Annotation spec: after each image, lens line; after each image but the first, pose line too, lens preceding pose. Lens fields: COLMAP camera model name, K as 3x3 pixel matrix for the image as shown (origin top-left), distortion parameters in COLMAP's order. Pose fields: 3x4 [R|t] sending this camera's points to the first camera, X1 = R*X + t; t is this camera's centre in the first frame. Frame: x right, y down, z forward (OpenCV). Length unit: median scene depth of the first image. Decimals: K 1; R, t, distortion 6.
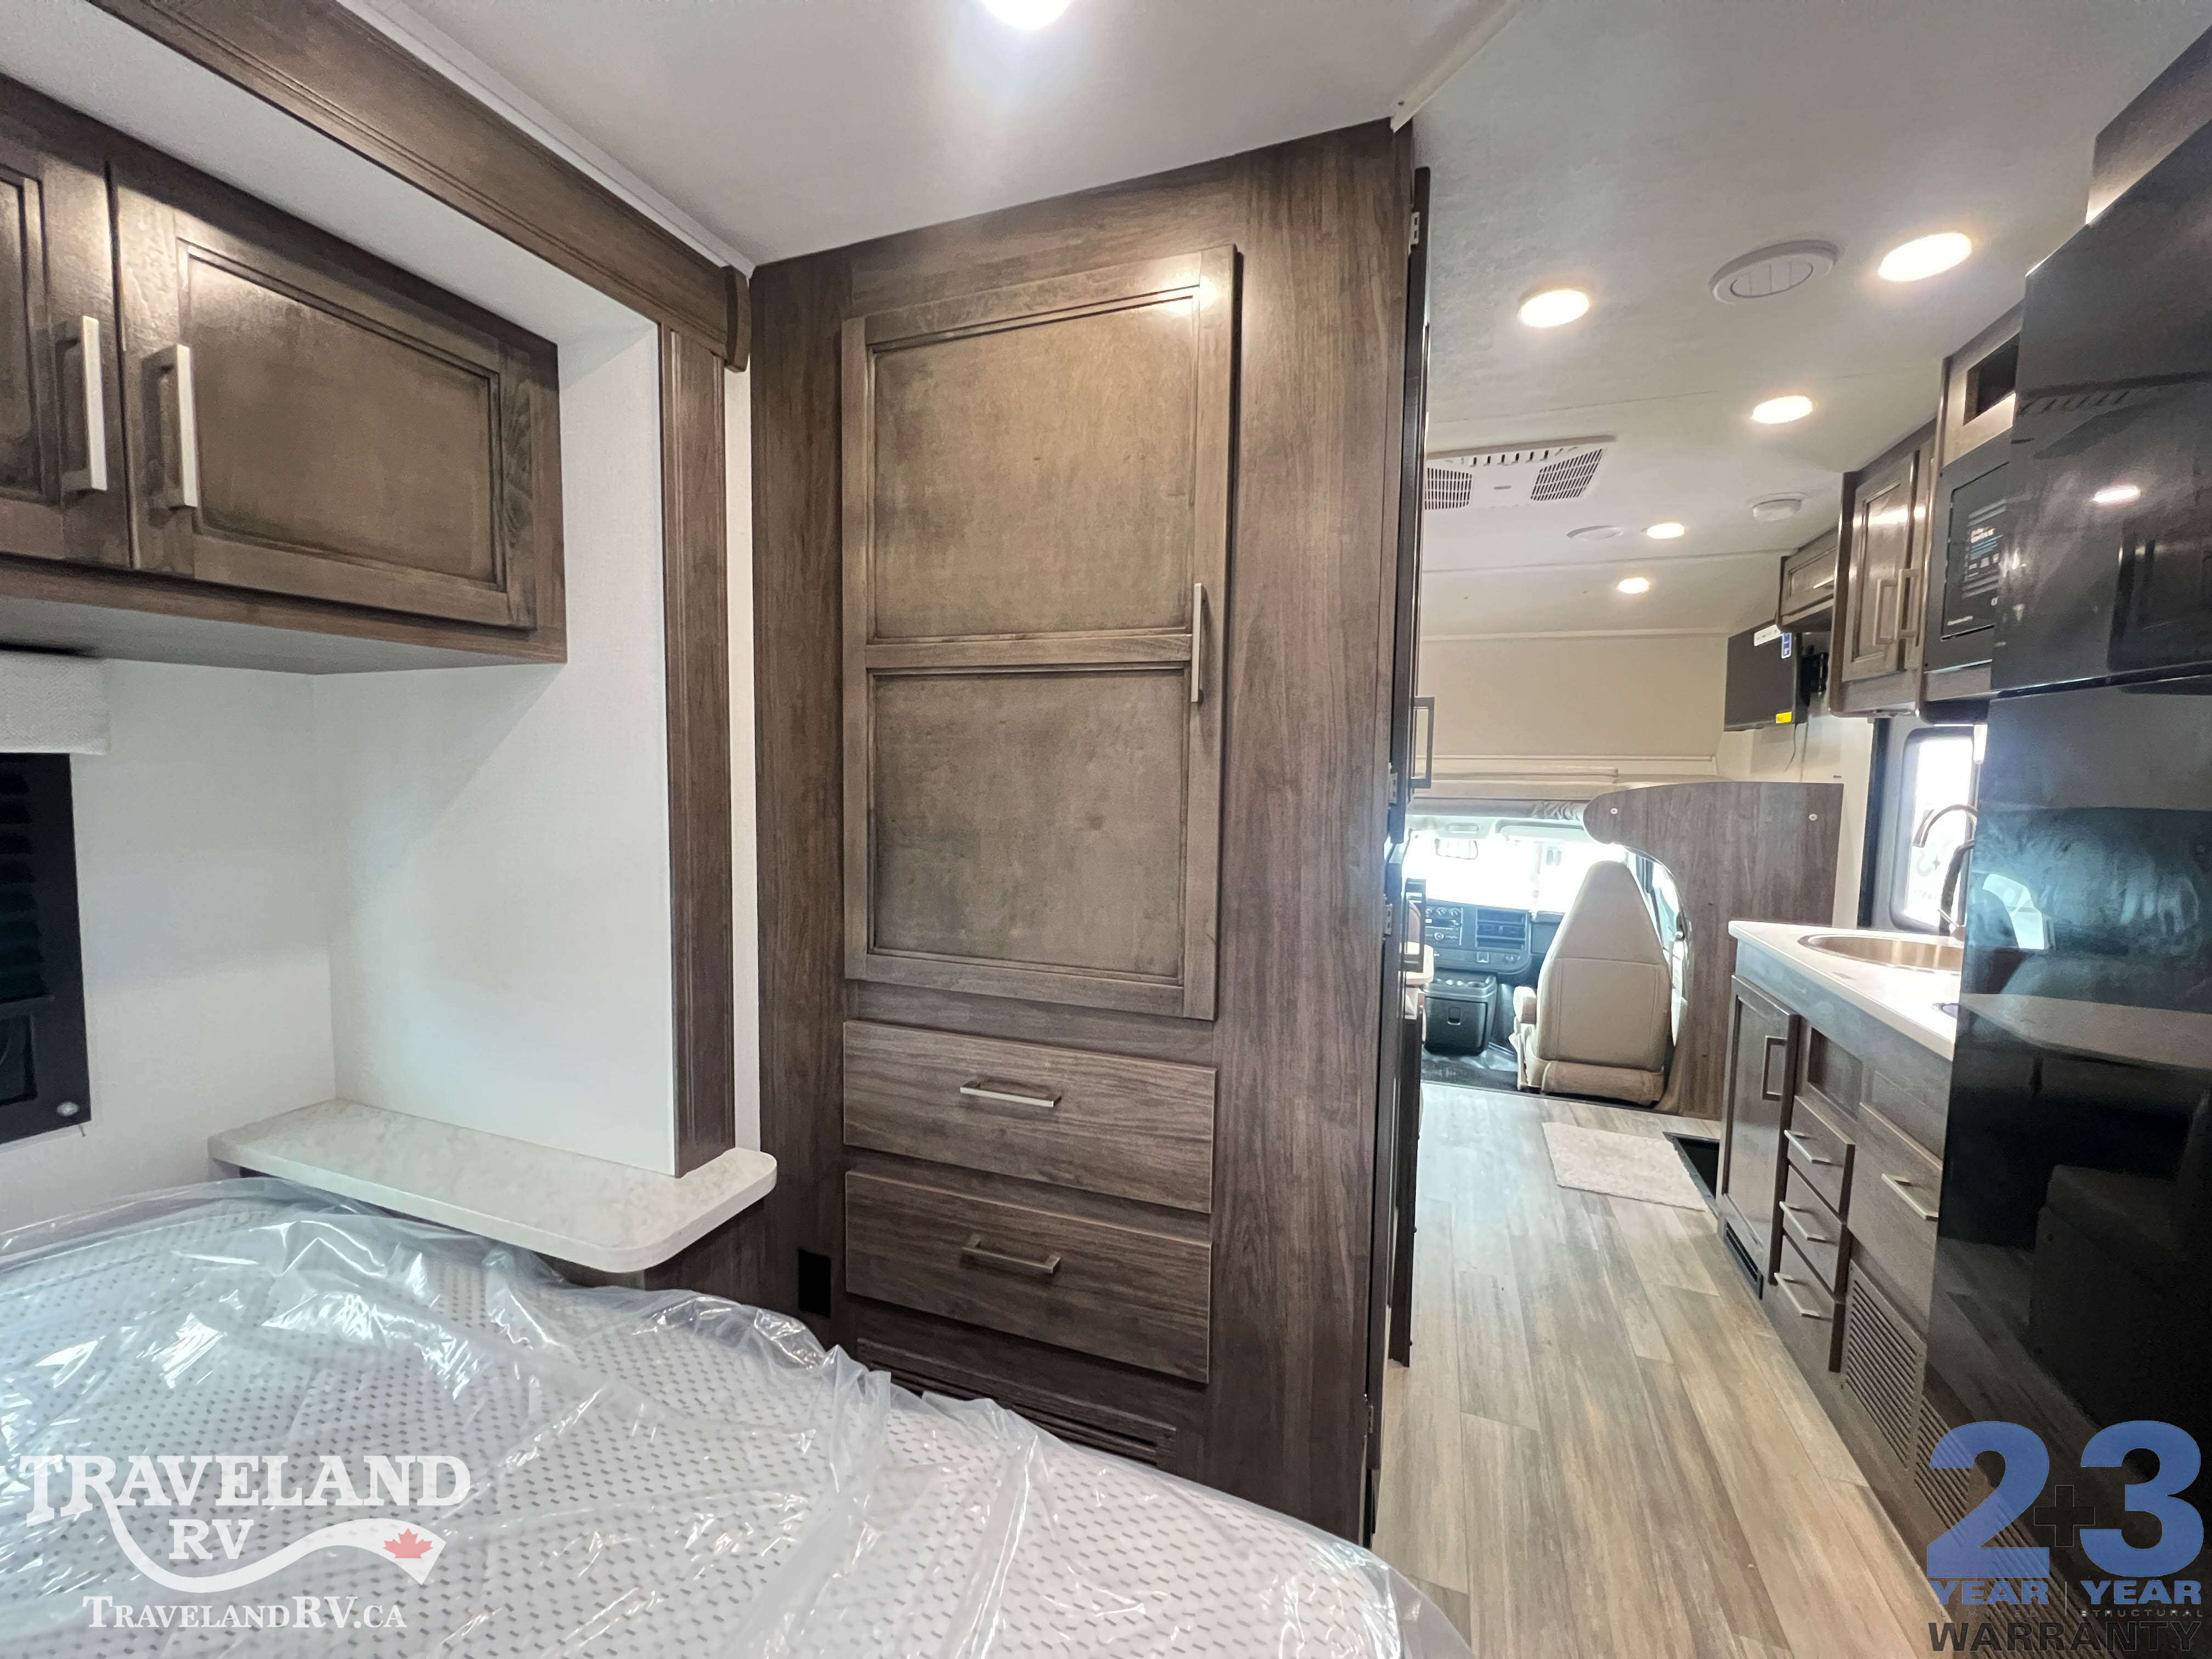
lens RADIAL K [[879.2, 0, 1101.6], [0, 879.2, 829.2], [0, 0, 1]] dist [-0.000367, 0.000202]
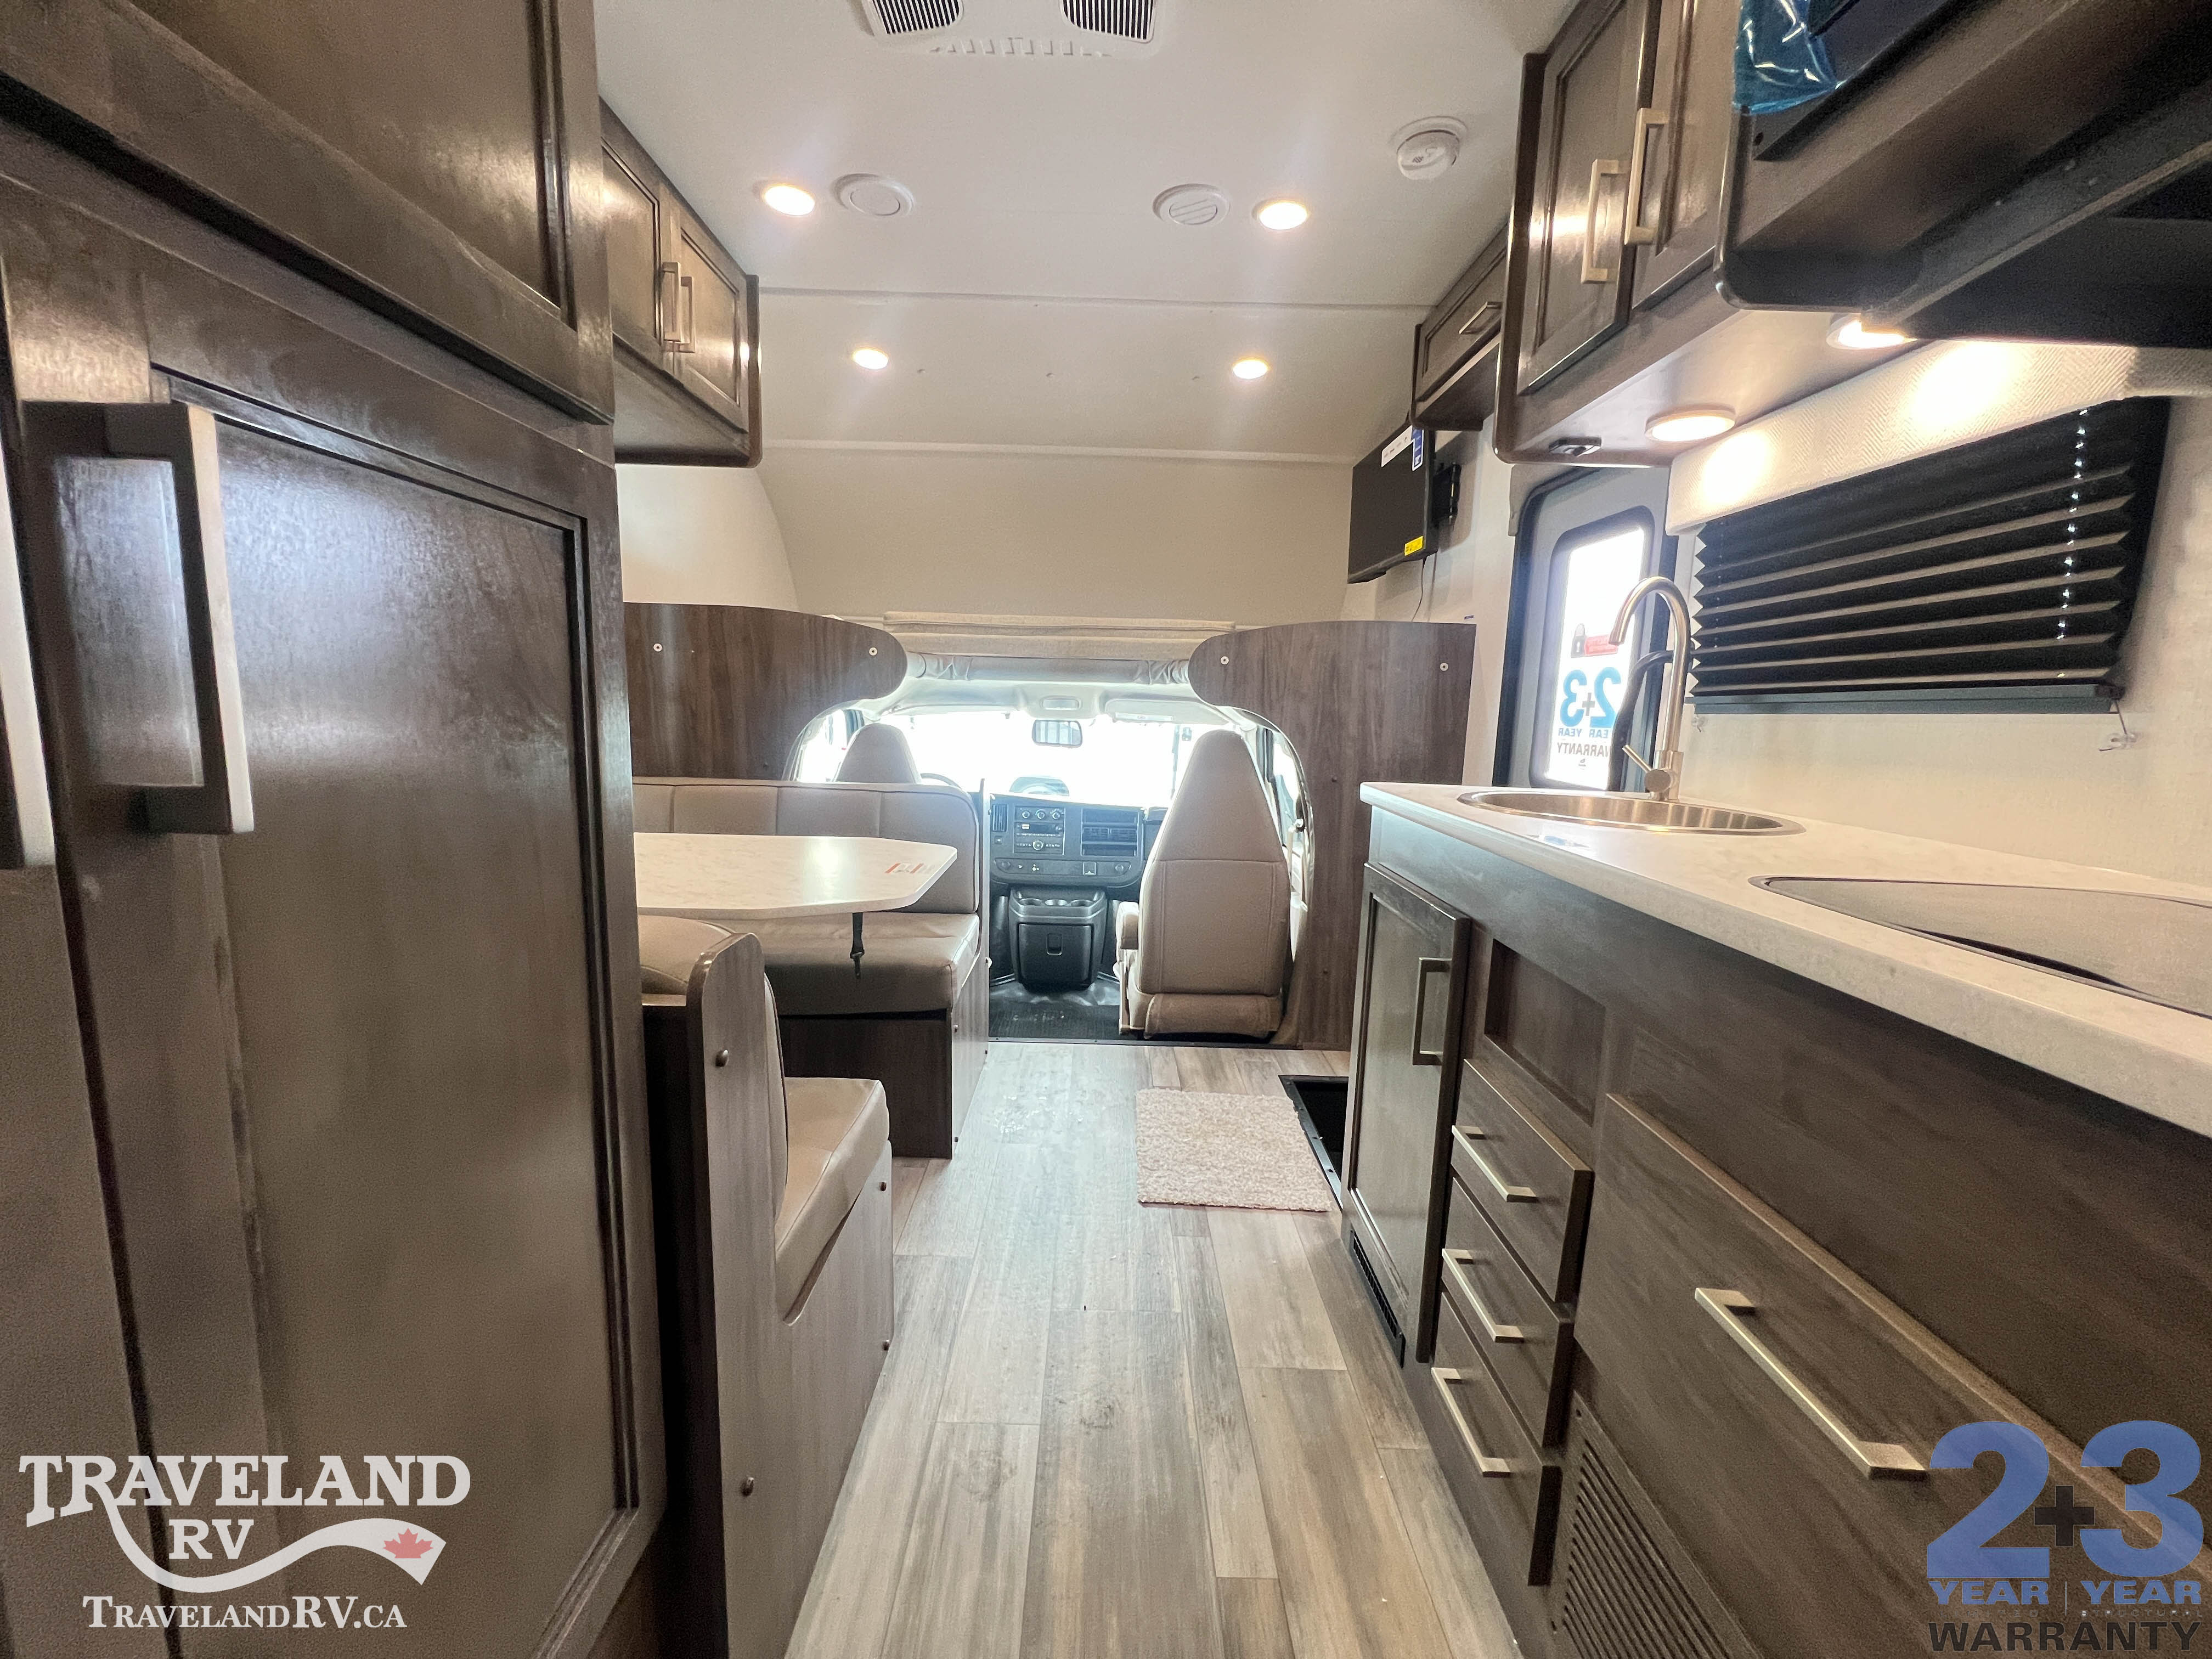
lens RADIAL K [[879.2, 0, 1100.1], [0, 879.2, 828.7], [0, 0, 1]] dist [-0.000367, 0.000202]
pose [[0.938230, -0.037172, 0.344010, 0.426761], [0.011420, 0.996998, 0.076585, 0.122063], [-0.345824, -0.067926, 0.935838, 0.633449]]
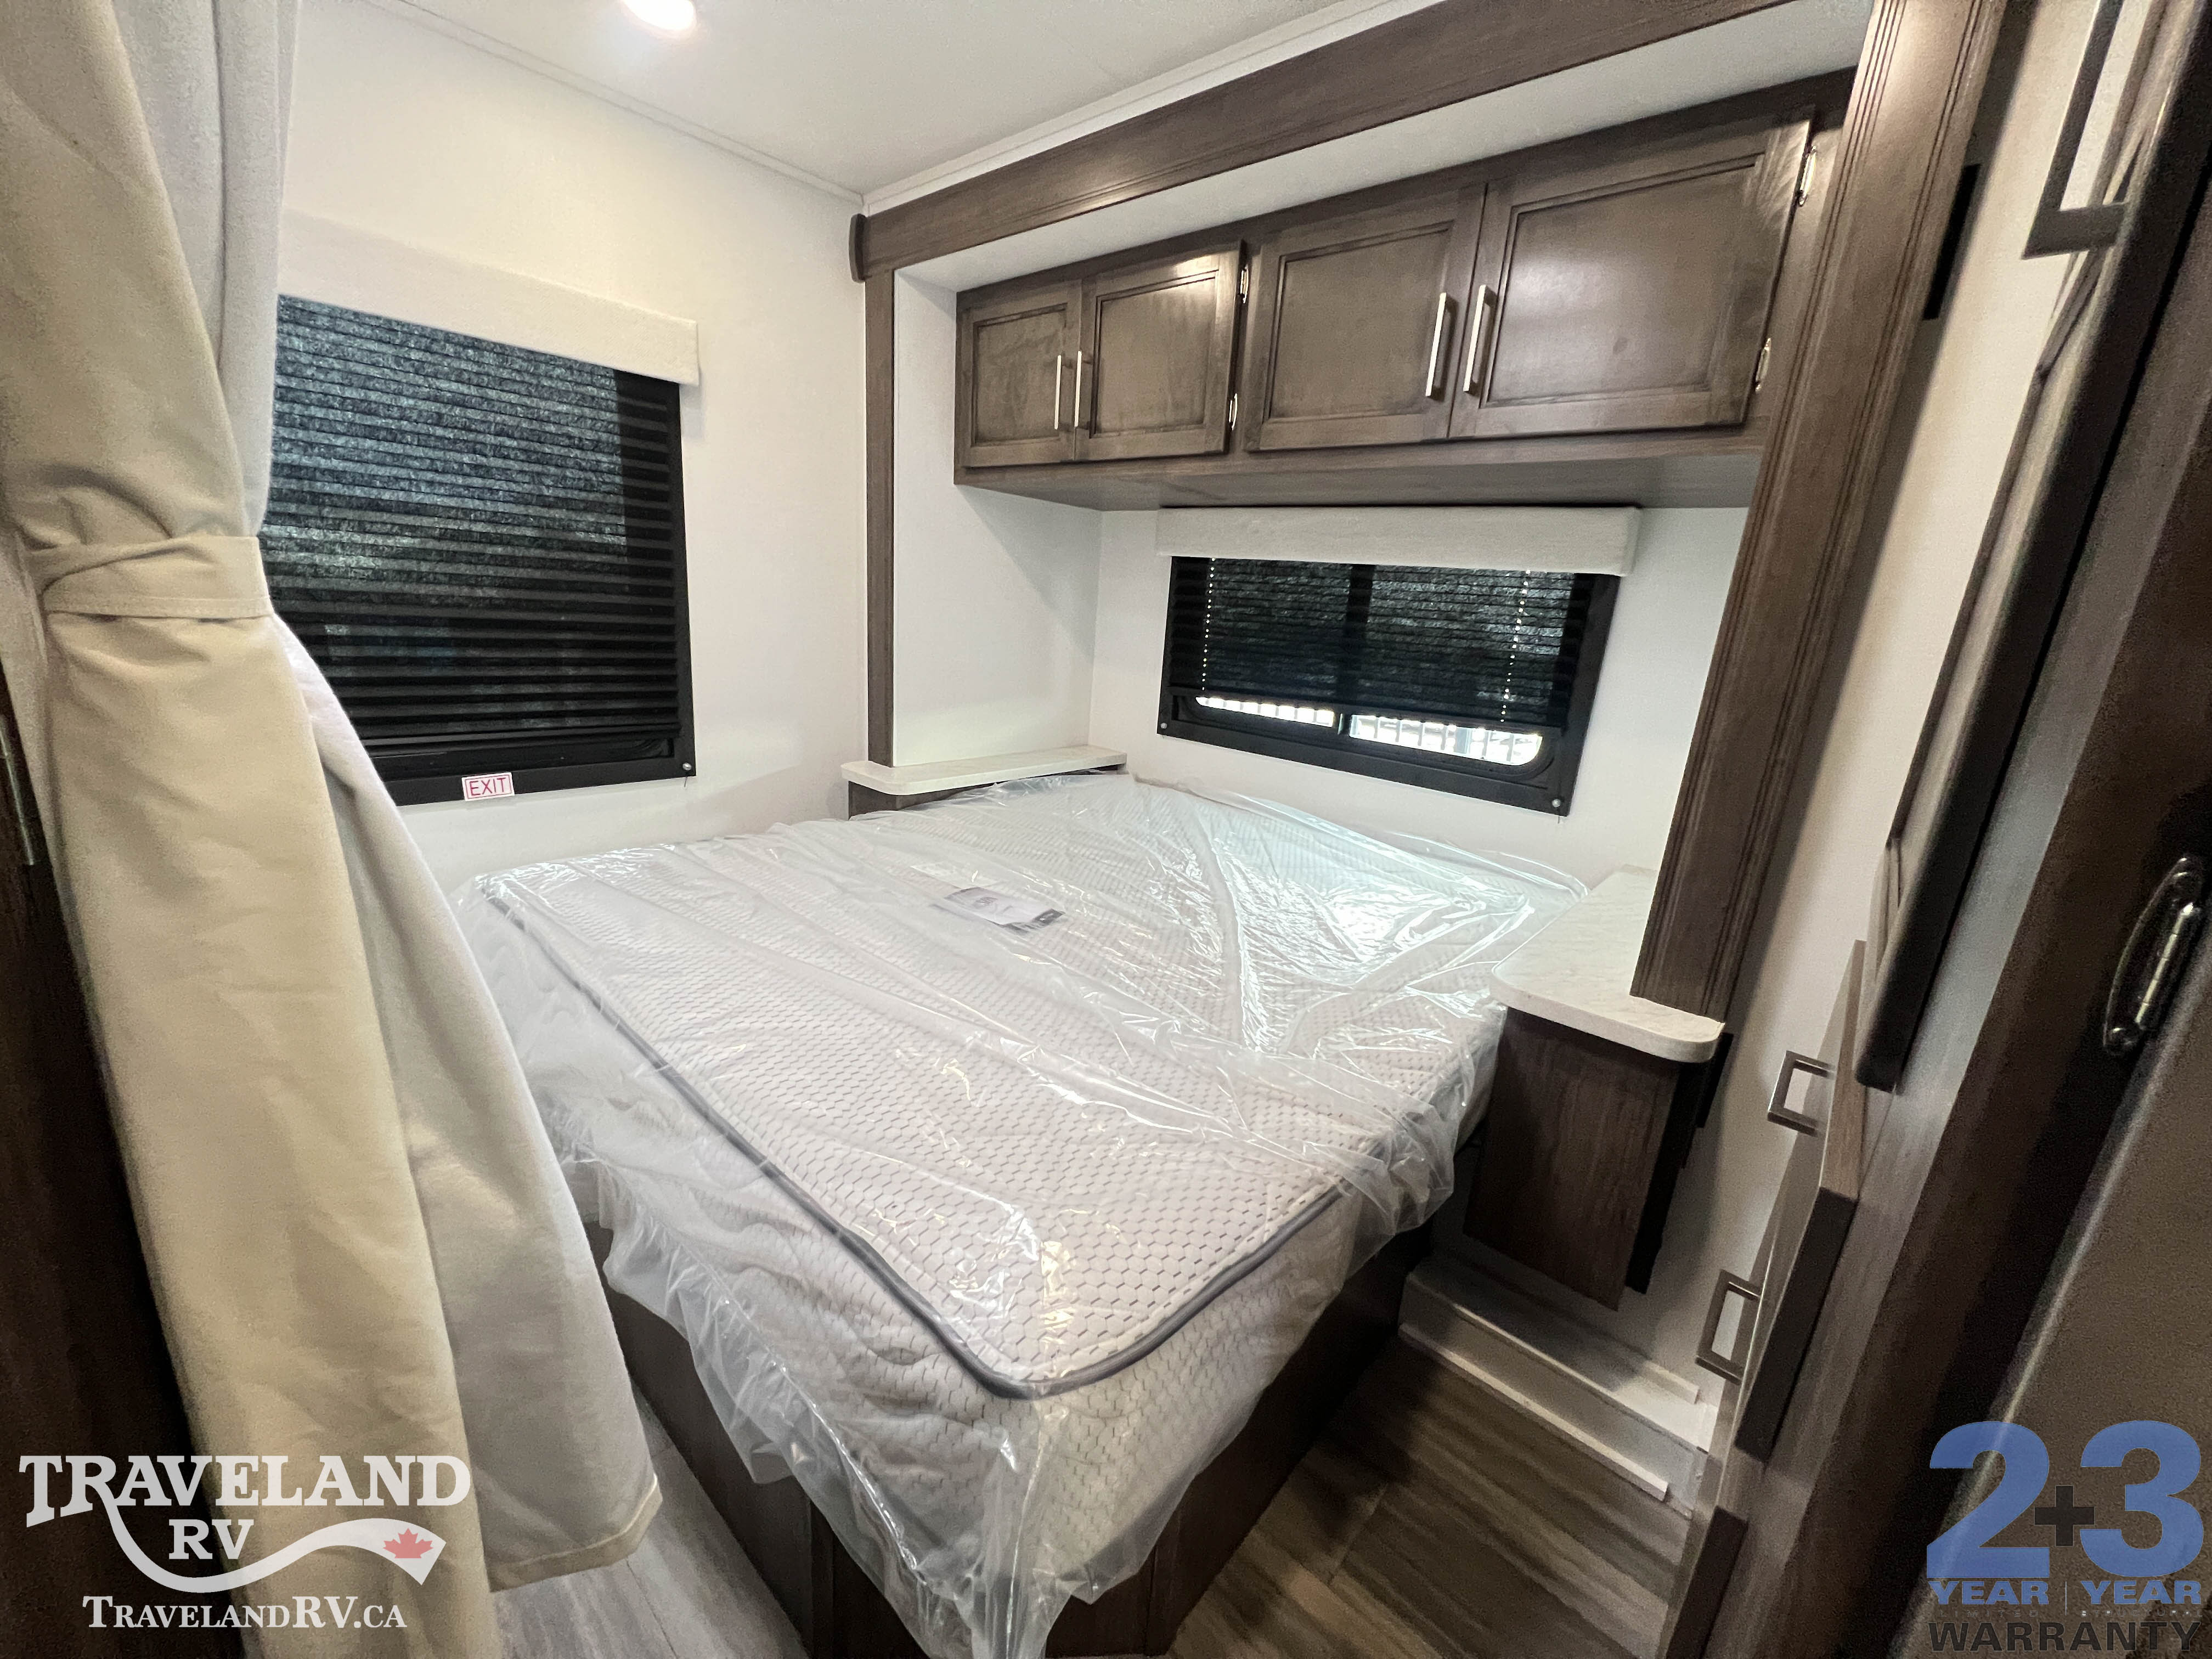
lens RADIAL K [[879.2, 0, 1103.5], [0, 879.2, 829.5], [0, 0, 1]] dist [-0.000367, 0.000202]
pose [[-0.361587, 0.206909, -0.909090, 0.429657], [-0.143842, 0.951009, 0.273662, 0.029929], [0.921176, 0.229718, -0.314110, 0.532536]]
